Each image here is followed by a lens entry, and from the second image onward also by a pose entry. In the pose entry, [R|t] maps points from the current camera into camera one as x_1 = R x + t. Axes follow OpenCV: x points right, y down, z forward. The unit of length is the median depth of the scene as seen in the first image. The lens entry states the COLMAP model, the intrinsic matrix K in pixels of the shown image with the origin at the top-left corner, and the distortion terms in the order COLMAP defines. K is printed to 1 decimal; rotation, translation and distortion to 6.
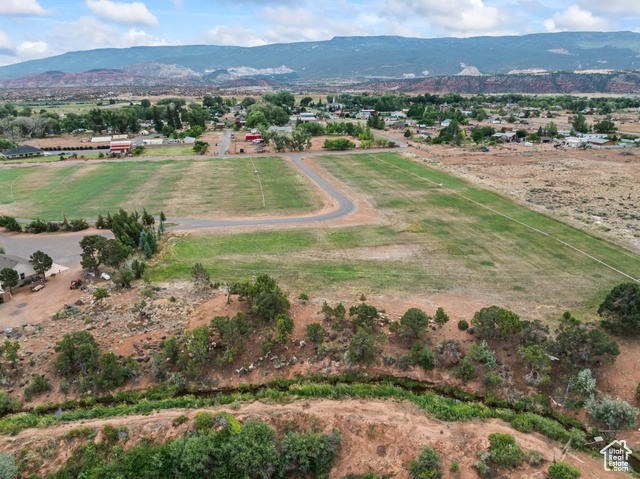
lens RADIAL K [[448.1, 0, 323.6], [0, 448.1, 240.1], [0, 0, 1]] dist [-0.042669, 0.008994]
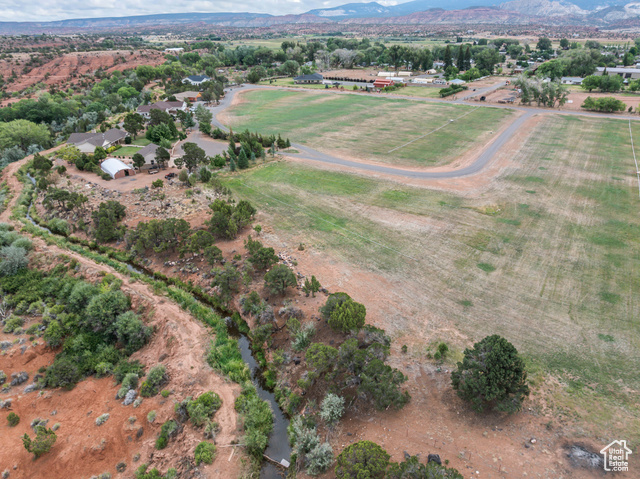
lens RADIAL K [[448.1, 0, 323.6], [0, 448.1, 240.1], [0, 0, 1]] dist [-0.042669, 0.008994]
pose [[0.728575, 0.300582, -0.615491, 0.426957], [-0.224757, 0.953729, 0.199714, -0.056608], [0.647042, -0.007171, 0.762421, 0.159133]]
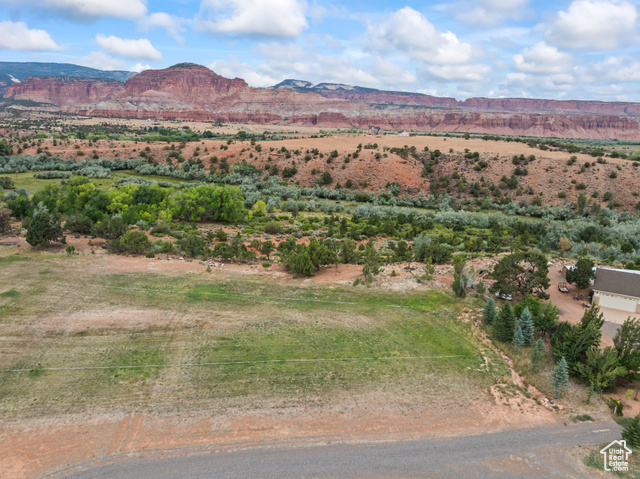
lens RADIAL K [[448.1, 0, 323.6], [0, 448.1, 240.1], [0, 0, 1]] dist [-0.042669, 0.008994]
pose [[-0.996744, -0.023625, 0.077087, -0.149920], [0.022867, 0.834012, 0.551272, -0.291545], [-0.077315, 0.551240, -0.830757, 1.048571]]
